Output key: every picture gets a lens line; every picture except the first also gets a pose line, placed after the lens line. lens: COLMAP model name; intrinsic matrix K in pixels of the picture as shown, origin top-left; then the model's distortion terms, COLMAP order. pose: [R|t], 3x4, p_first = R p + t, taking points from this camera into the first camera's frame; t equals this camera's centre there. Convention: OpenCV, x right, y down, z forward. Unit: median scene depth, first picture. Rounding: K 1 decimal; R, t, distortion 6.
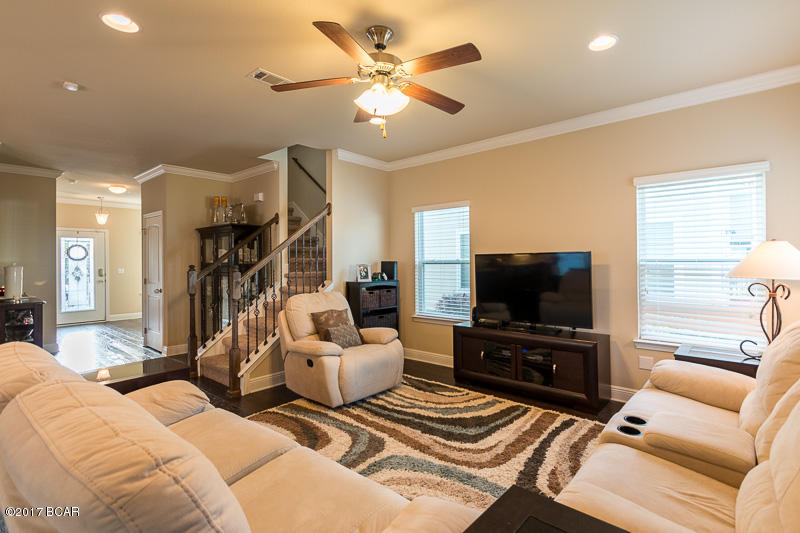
lens RADIAL K [[377.4, 0, 428.4], [0, 377.4, 259.1], [0, 0, 1]] dist [0.009658, -0.001164]
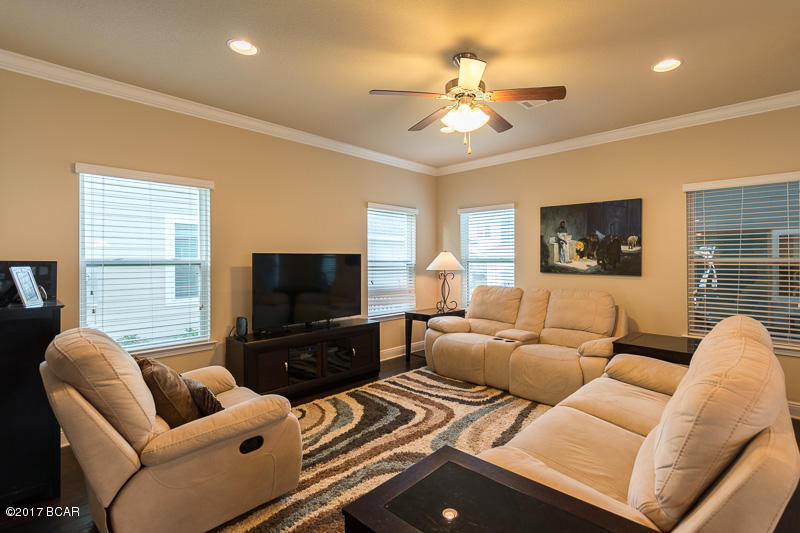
lens RADIAL K [[377.4, 0, 428.4], [0, 377.4, 259.1], [0, 0, 1]] dist [0.009658, -0.001164]
pose [[0.060669, 0.011118, 0.998096, -0.916046], [-0.000197, 0.999938, -0.011127, 0.012915], [-0.998158, 0.000478, 0.060667, 0.764506]]
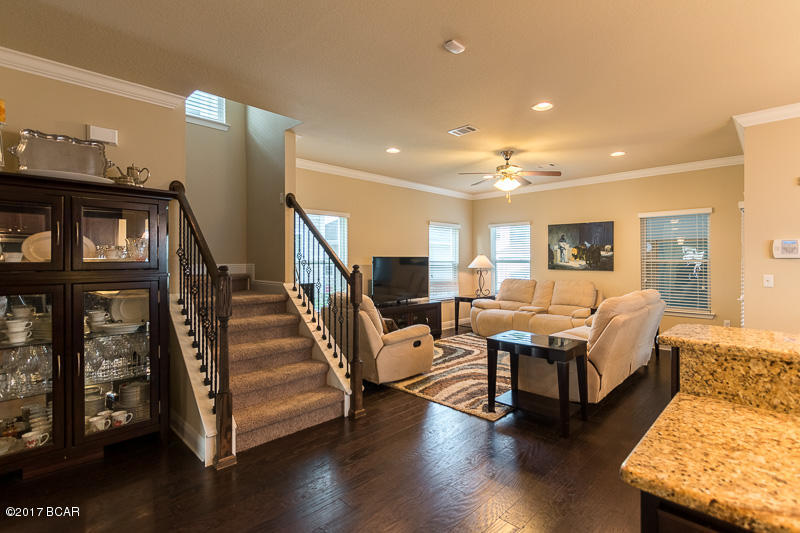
lens RADIAL K [[377.4, 0, 428.4], [0, 377.4, 259.1], [0, 0, 1]] dist [0.009658, -0.001164]
pose [[0.079512, 0.013198, 0.996746, -1.646934], [-0.000131, 0.999912, -0.013230, 0.019186], [-0.996834, 0.000921, 0.079507, 0.932919]]
